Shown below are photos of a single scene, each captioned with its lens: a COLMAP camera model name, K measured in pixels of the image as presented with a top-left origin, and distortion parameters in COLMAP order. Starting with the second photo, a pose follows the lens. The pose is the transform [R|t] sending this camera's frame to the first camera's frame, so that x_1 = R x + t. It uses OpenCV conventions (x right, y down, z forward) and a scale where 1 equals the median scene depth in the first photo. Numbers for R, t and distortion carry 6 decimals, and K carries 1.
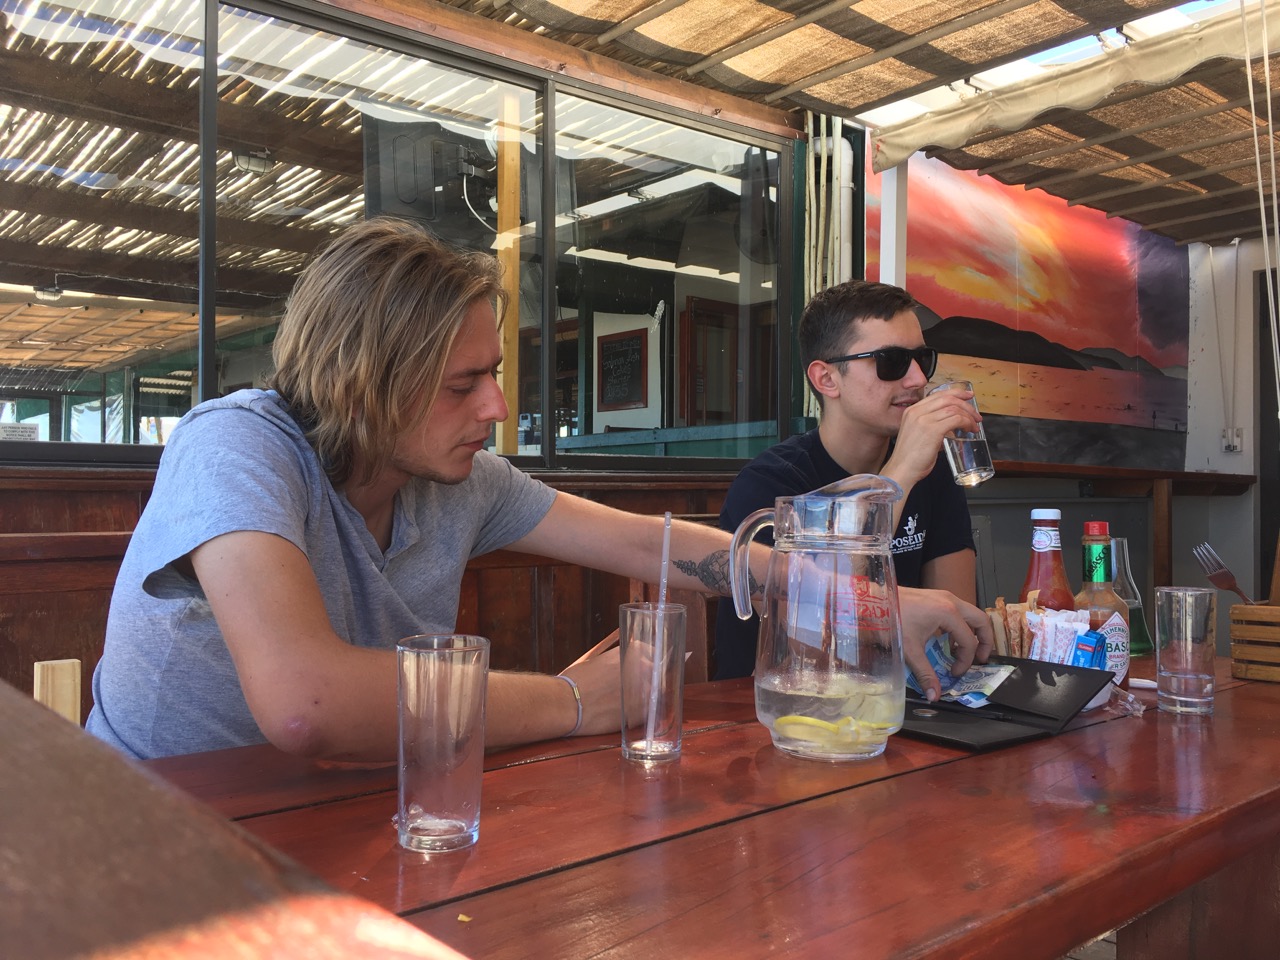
lens RADIAL K [[1095.0, 0, 640.1], [0, 1095.0, 482.7], [0, 0, 1]] dist [-0.008357, -0.008113]
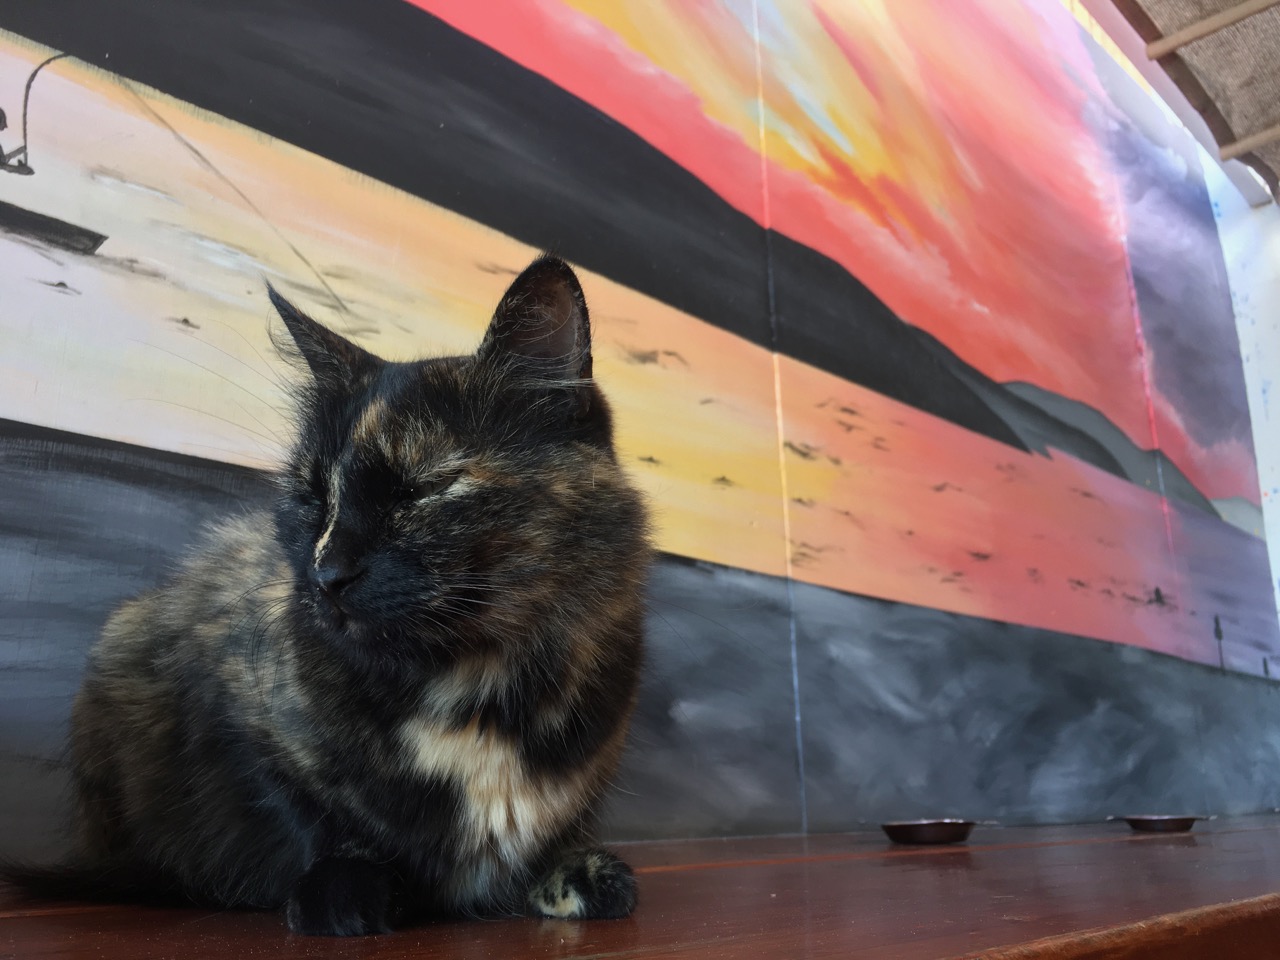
lens RADIAL K [[1095.0, 0, 639.6], [0, 1095.0, 479.1], [0, 0, 1]] dist [-0.008357, -0.008113]
pose [[0.993468, 0.017610, 0.112745, 0.279888], [0.012843, 0.964487, -0.263816, -0.021457], [-0.113387, 0.263541, 0.957961, 0.755580]]
